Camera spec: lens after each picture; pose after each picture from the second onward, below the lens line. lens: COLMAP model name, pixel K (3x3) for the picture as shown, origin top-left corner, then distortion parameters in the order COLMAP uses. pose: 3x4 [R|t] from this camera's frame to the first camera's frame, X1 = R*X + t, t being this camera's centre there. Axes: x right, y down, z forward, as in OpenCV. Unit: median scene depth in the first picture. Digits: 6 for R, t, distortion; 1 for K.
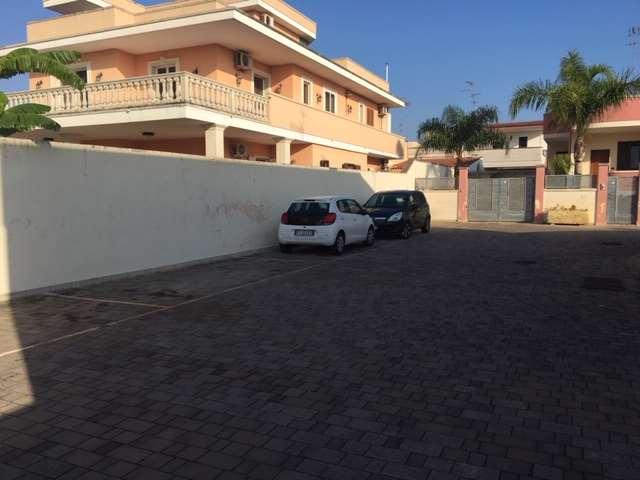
lens RADIAL K [[538.5, 0, 321.8], [0, 538.5, 243.2], [0, 0, 1]] dist [0.099848, -0.143336]
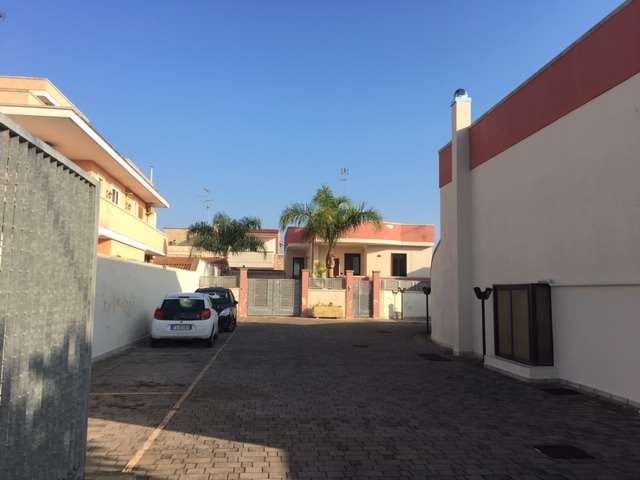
lens RADIAL K [[538.5, 0, 321.8], [0, 538.5, 243.2], [0, 0, 1]] dist [0.099848, -0.143336]
pose [[0.851715, 0.063564, 0.520136, -0.208029], [0.028077, 0.985654, -0.166429, 0.002101], [-0.523253, 0.156354, 0.837711, -0.051014]]
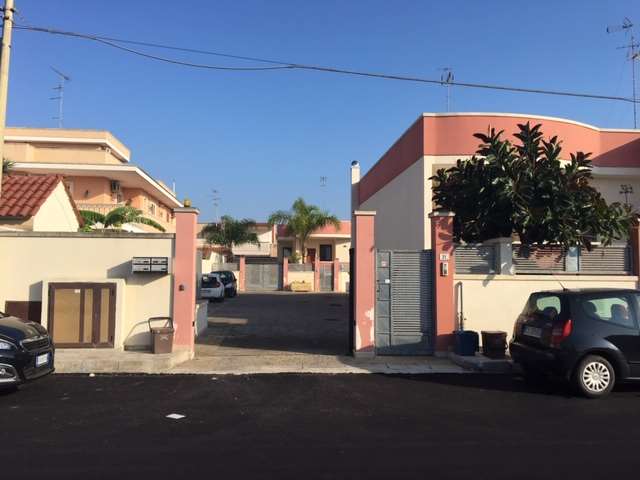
lens RADIAL K [[538.5, 0, 321.8], [0, 538.5, 243.2], [0, 0, 1]] dist [0.099848, -0.143336]
pose [[0.859279, 0.039433, 0.509986, -0.390578], [0.036139, 0.989852, -0.137428, 0.053478], [-0.510230, 0.136520, 0.849134, -0.544431]]
